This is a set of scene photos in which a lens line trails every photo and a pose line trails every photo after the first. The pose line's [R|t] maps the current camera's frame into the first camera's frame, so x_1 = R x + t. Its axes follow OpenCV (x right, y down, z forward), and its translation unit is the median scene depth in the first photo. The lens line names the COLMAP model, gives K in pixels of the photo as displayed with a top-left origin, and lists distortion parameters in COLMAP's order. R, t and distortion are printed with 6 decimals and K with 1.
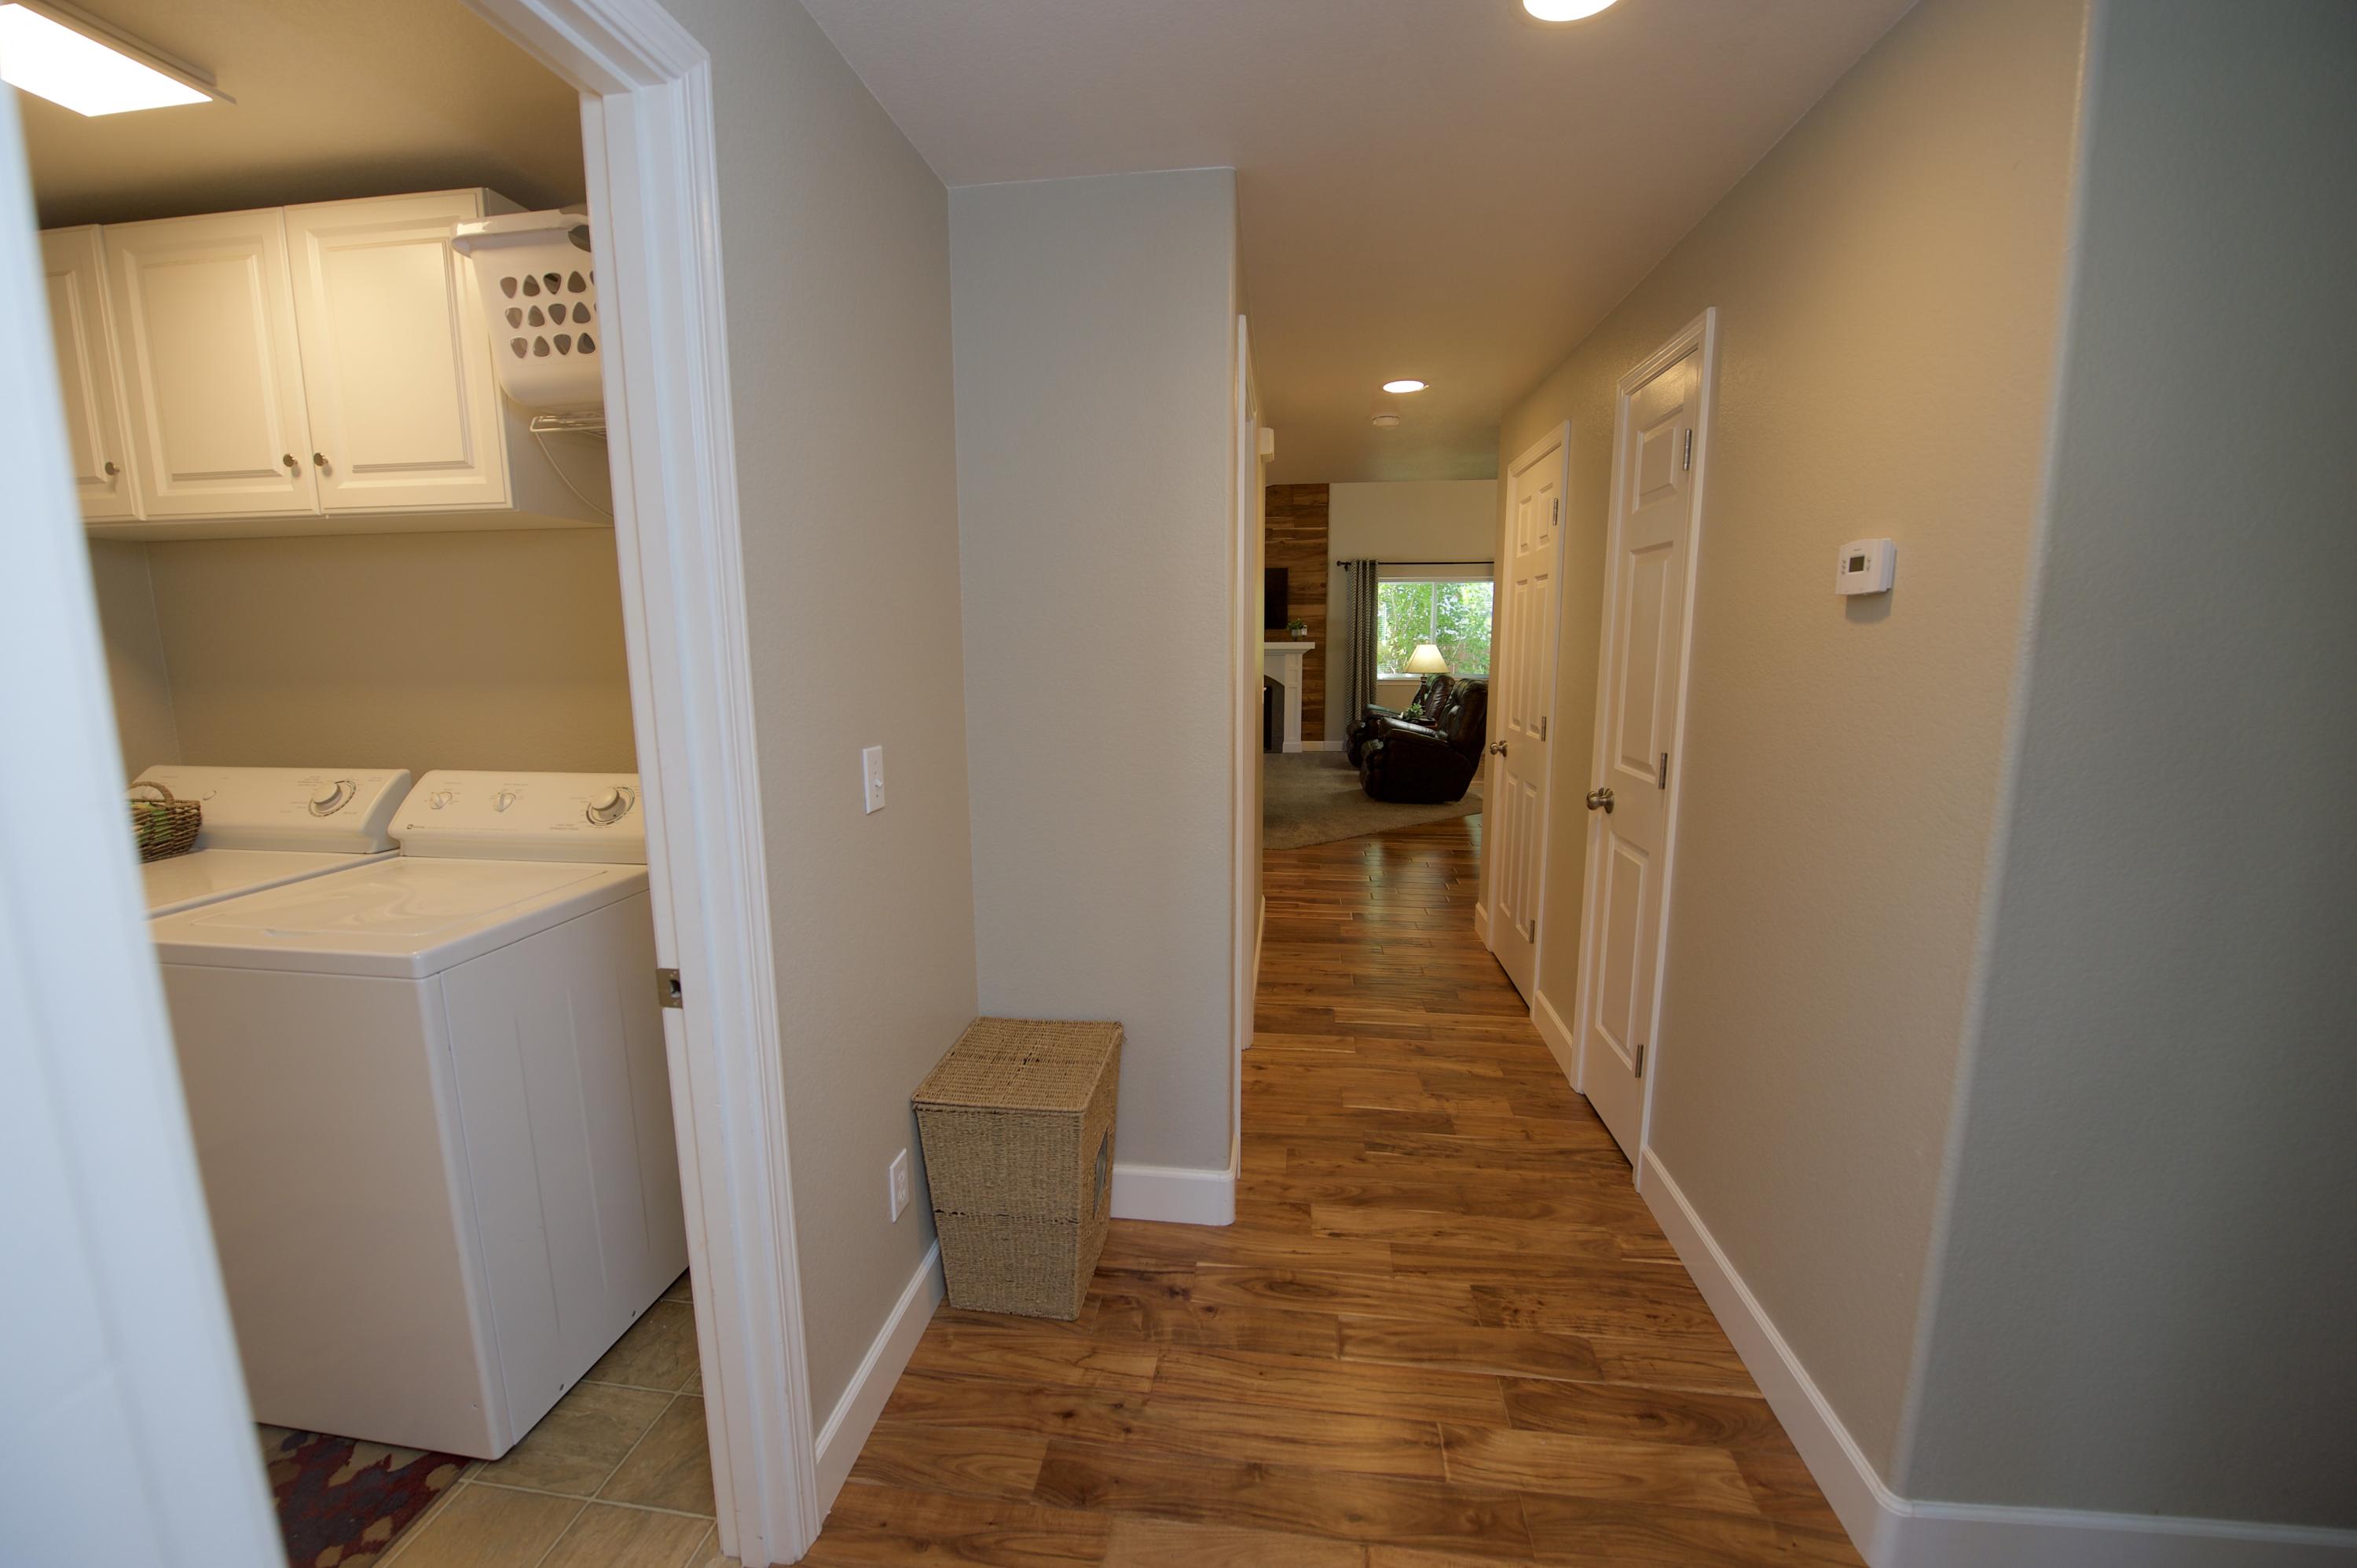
lens RADIAL K [[941.4, 0, 1170.8], [0, 941.4, 789.8], [0, 0, 1]] dist [-0.016955, -0.002137]
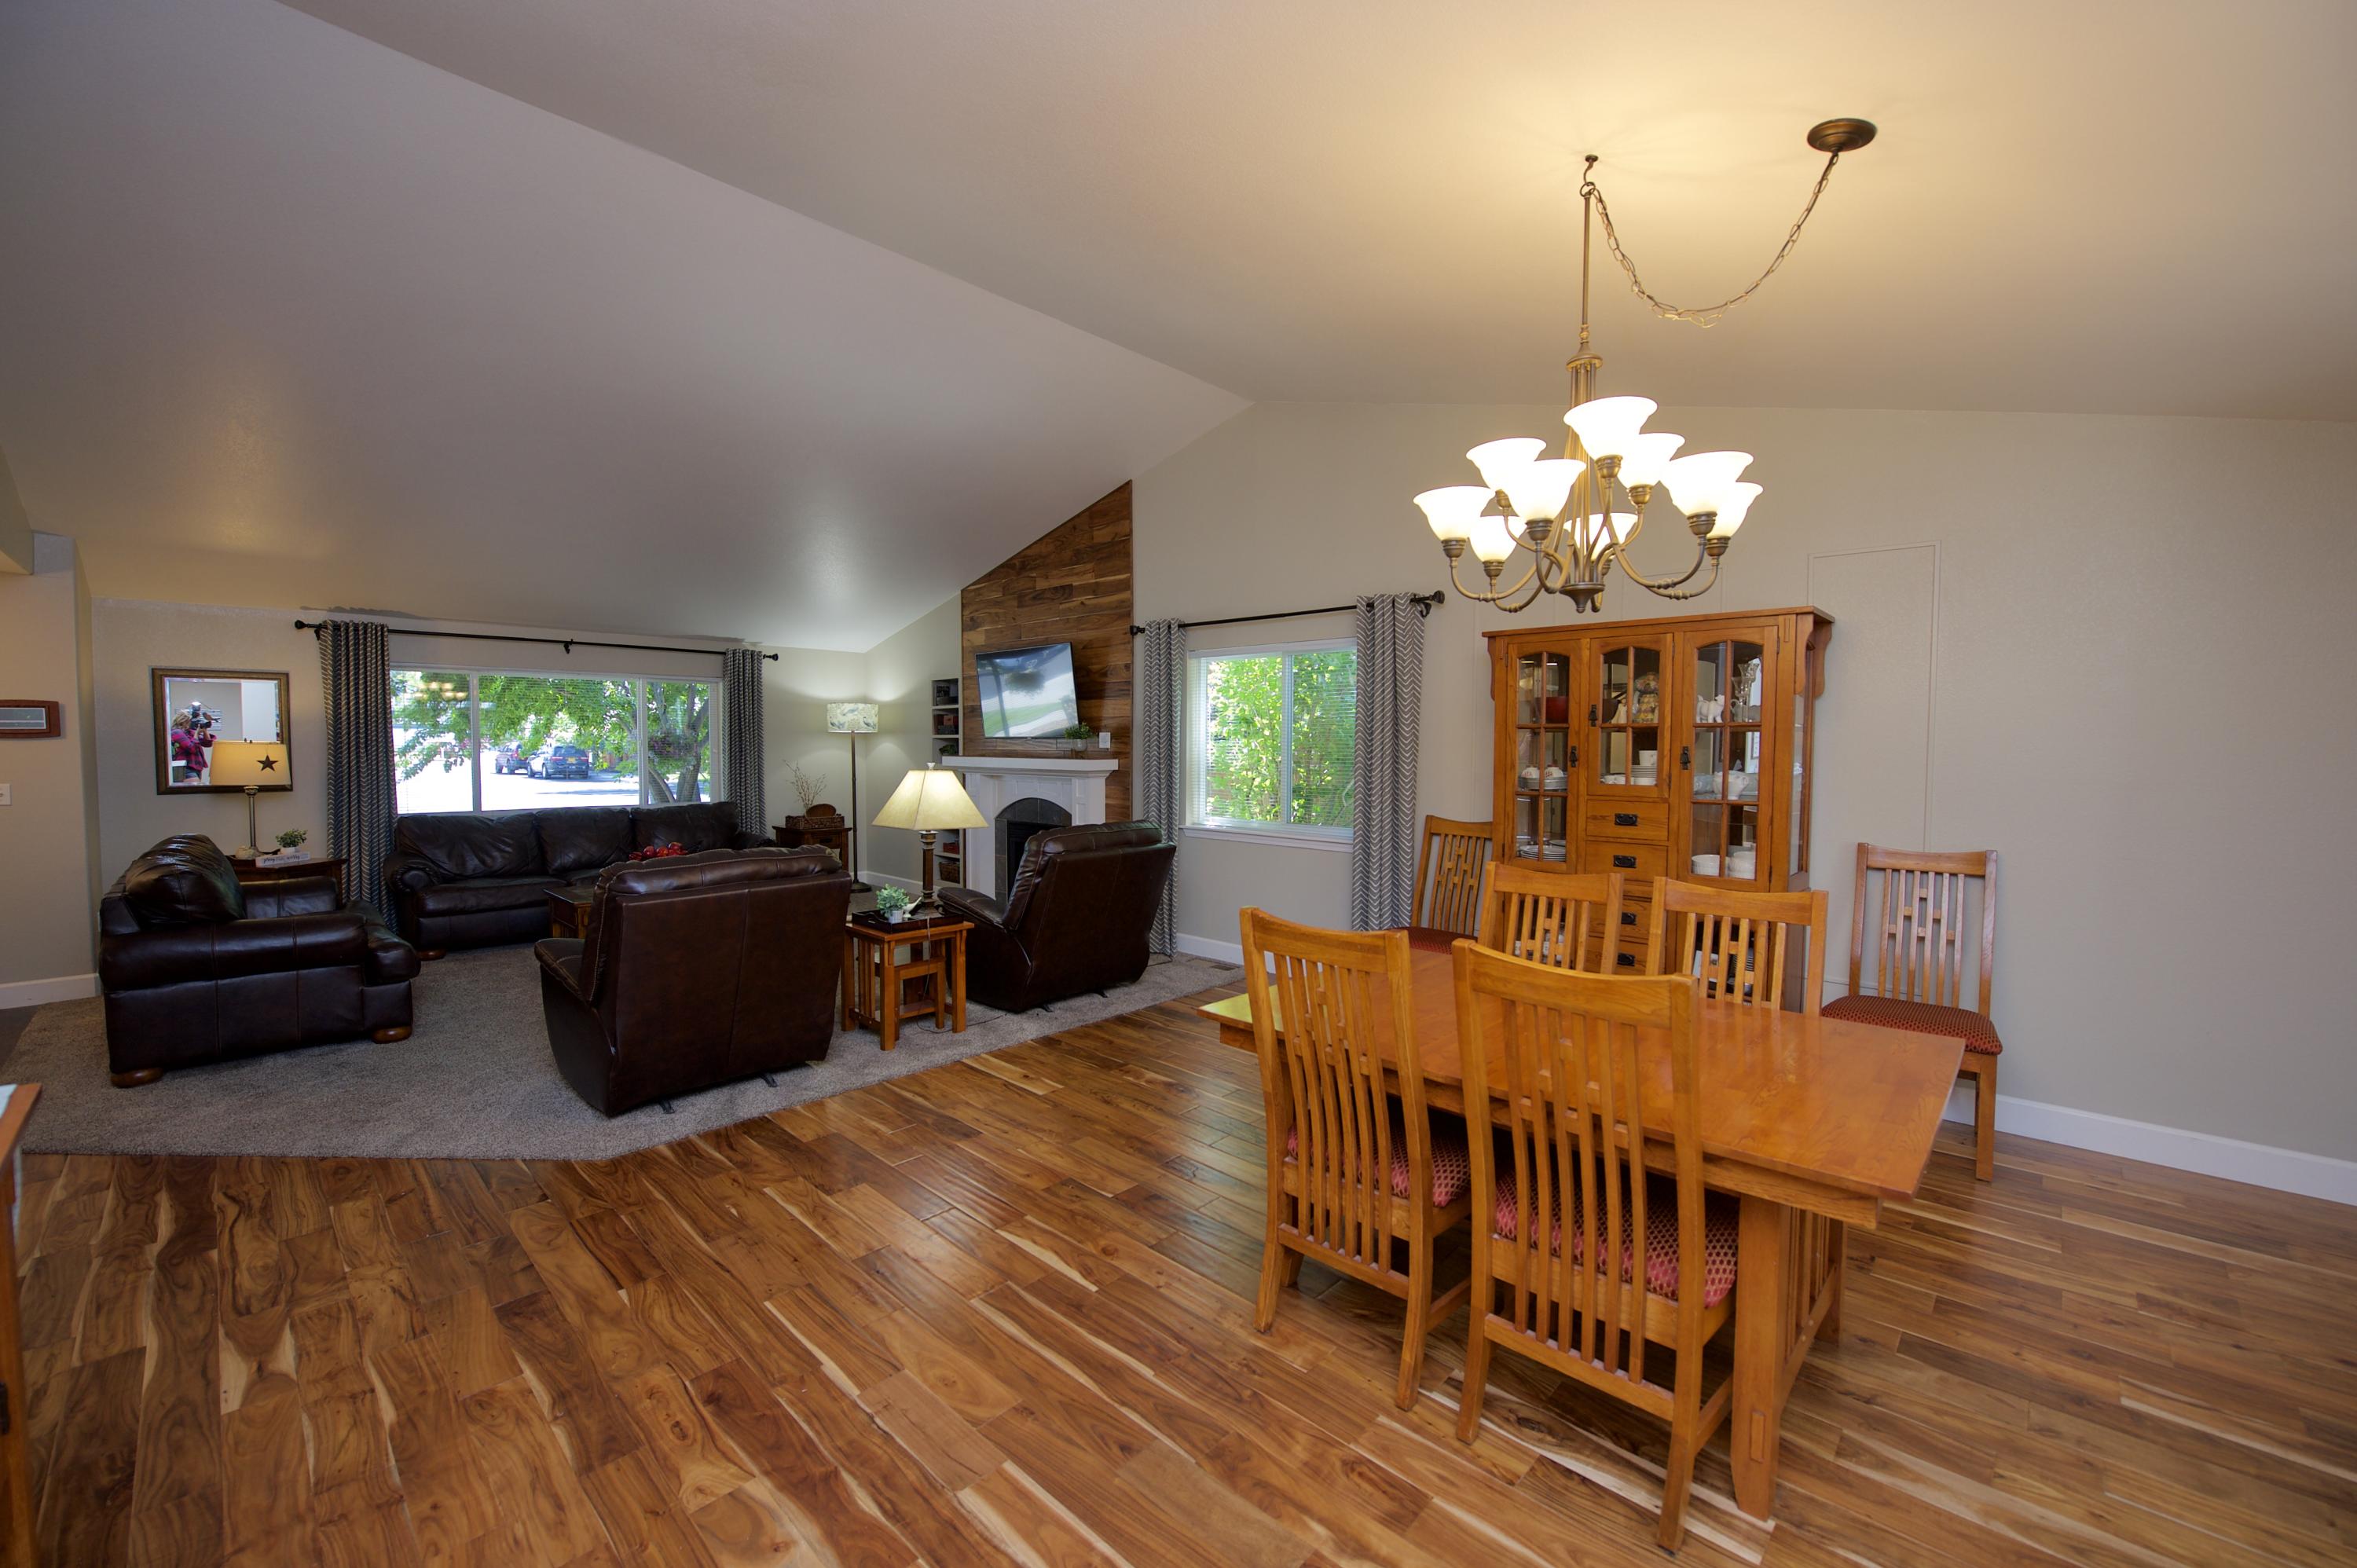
lens RADIAL K [[941.4, 0, 1188.1], [0, 941.4, 779.8], [0, 0, 1]] dist [-0.016955, -0.002137]
pose [[0.815301, 0.031756, -0.578166, 0.500764], [-0.102114, 0.990731, -0.089579, -0.087024], [0.569962, 0.132073, 0.810987, 0.492788]]
